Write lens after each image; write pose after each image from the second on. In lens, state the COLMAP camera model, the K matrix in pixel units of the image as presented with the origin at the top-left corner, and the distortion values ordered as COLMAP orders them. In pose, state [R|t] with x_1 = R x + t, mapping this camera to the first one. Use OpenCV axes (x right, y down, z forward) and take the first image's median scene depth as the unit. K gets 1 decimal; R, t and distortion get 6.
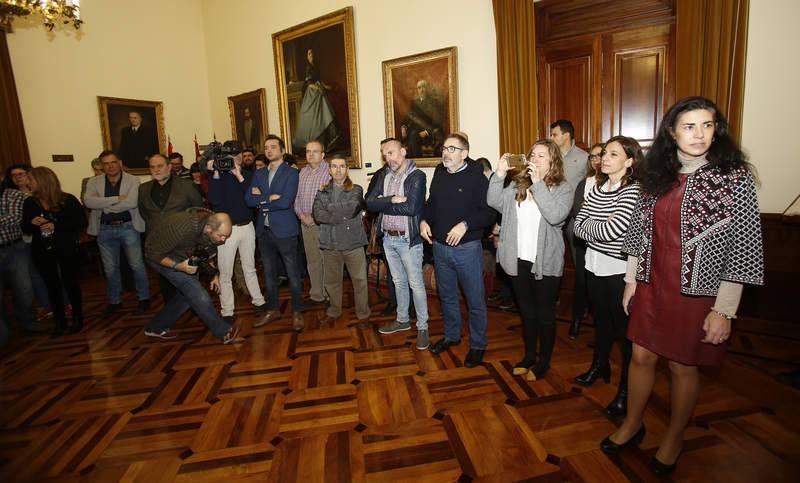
lens RADIAL K [[366.4, 0, 404.1], [0, 366.4, 208.1], [0, 0, 1]] dist [-0.075180, 0.035153]
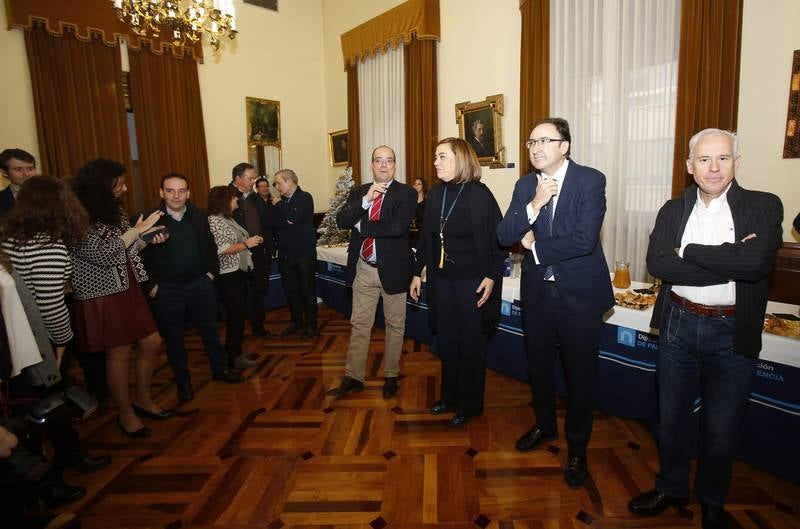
lens RADIAL K [[395.4, 0, 436.3], [0, 395.4, 234.5], [0, 0, 1]] dist [-0.060722, 0.021915]
pose [[-0.982116, 0.039936, 0.183995, -0.538881], [0.083807, 0.967822, 0.237269, -0.096620], [-0.168599, 0.248446, -0.953860, 0.955941]]
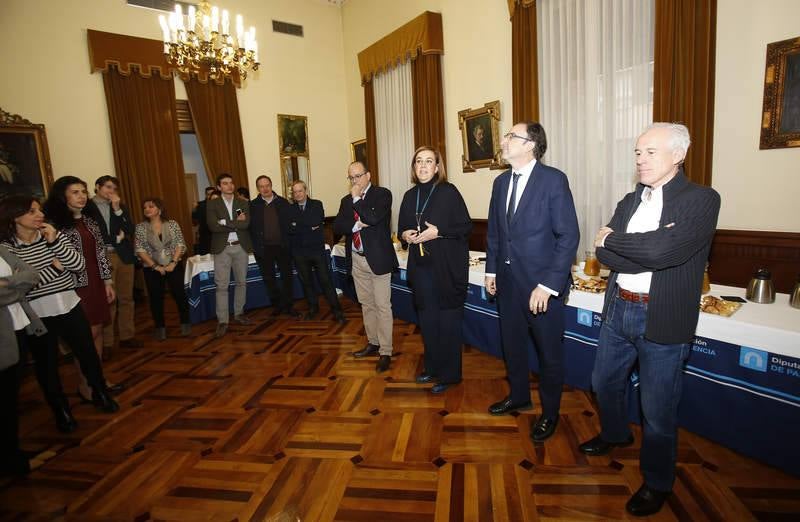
lens RADIAL K [[383.3, 0, 421.1], [0, 383.3, 237.7], [0, 0, 1]] dist [-0.060928, 0.023321]
pose [[-0.950405, 0.054784, 0.306151, -0.670425], [0.130000, 0.964224, 0.231024, -0.096976], [-0.282542, 0.259366, -0.923525, 1.031103]]
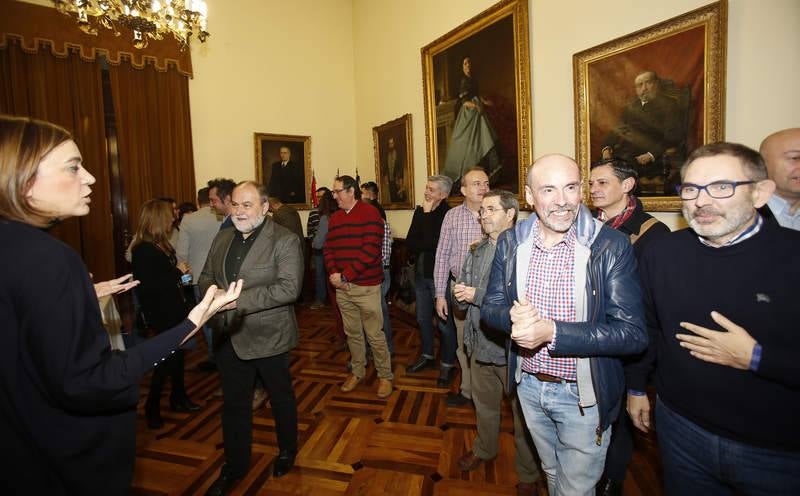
lens RADIAL K [[356.7, 0, 400.6], [0, 356.7, 227.6], [0, 0, 1]] dist [-0.072645, 0.025811]
pose [[0.922875, 0.038438, -0.383176, -0.140520], [-0.056210, 0.997795, -0.035289, -0.055651], [0.380974, 0.054105, 0.923001, 0.418001]]
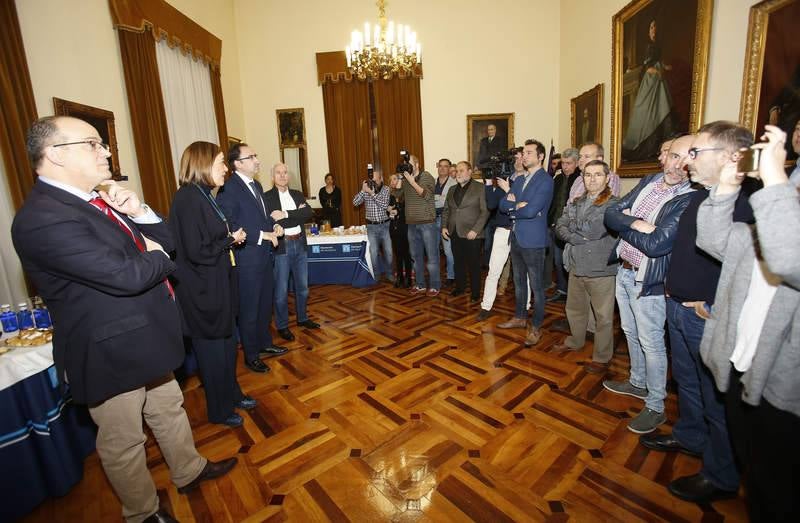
lens RADIAL K [[362.7, 0, 401.2], [0, 362.7, 250.7], [0, 0, 1]] dist [-0.067593, 0.026898]
pose [[0.516949, 0.175437, -0.837846, 0.296597], [-0.084660, 0.984453, 0.153901, -0.030653], [0.851820, -0.008627, 0.523764, 0.211987]]
